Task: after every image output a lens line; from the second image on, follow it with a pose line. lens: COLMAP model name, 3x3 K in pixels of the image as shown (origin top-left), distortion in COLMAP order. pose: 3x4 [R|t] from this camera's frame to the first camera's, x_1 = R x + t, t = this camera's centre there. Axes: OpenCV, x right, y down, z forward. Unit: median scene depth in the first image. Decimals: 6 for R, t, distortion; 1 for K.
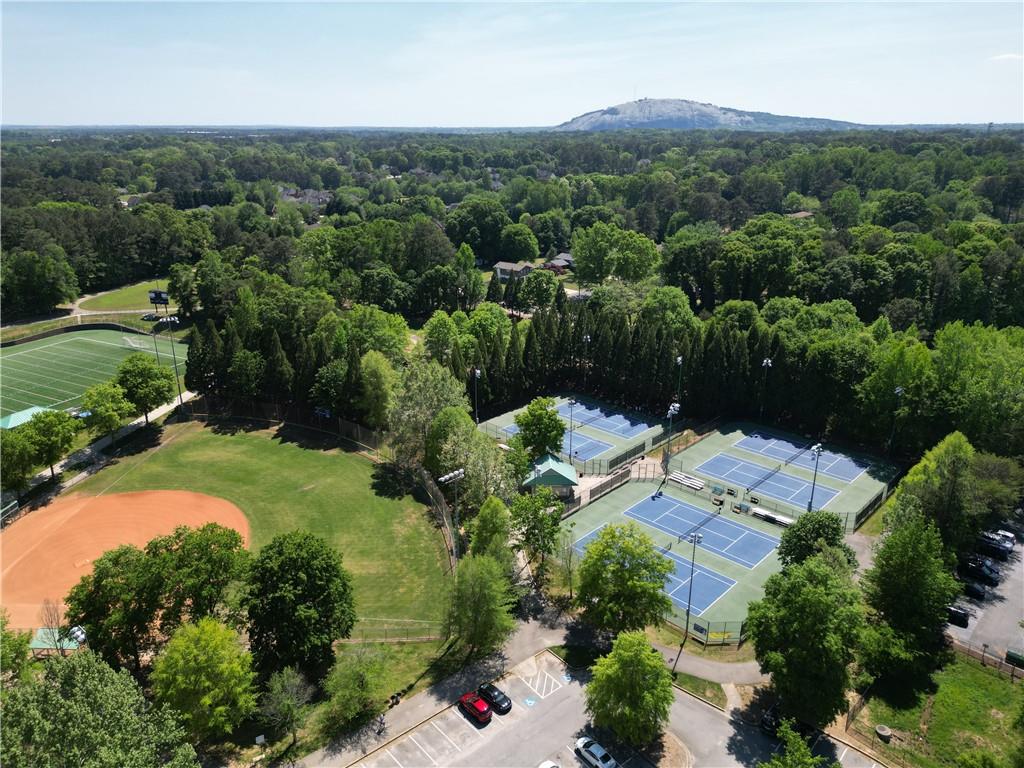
lens RADIAL K [[721.0, 0, 512.0], [0, 721.0, 384.0], [0, 0, 1]] dist [0.077022, -0.077525]
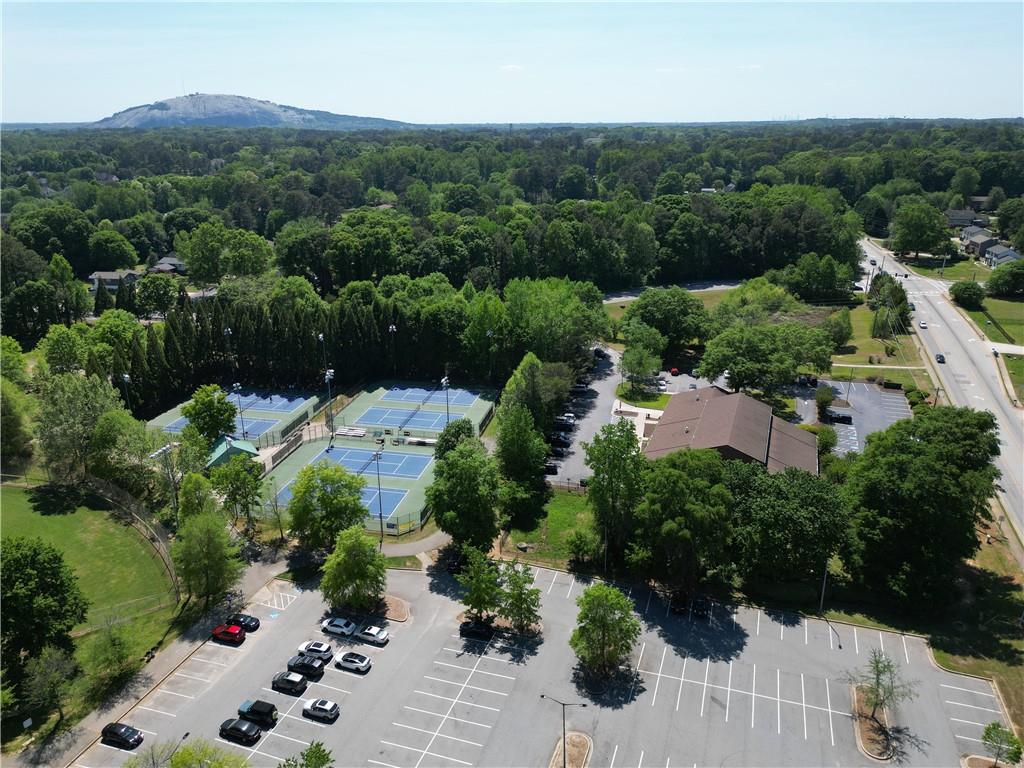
lens RADIAL K [[721.0, 0, 512.0], [0, 721.0, 384.0], [0, 0, 1]] dist [0.077022, -0.077525]
pose [[0.851556, -0.179458, 0.492592, -0.098436], [0.177774, 0.982764, 0.050712, 0.039262], [-0.493202, 0.044386, 0.868782, -0.157041]]
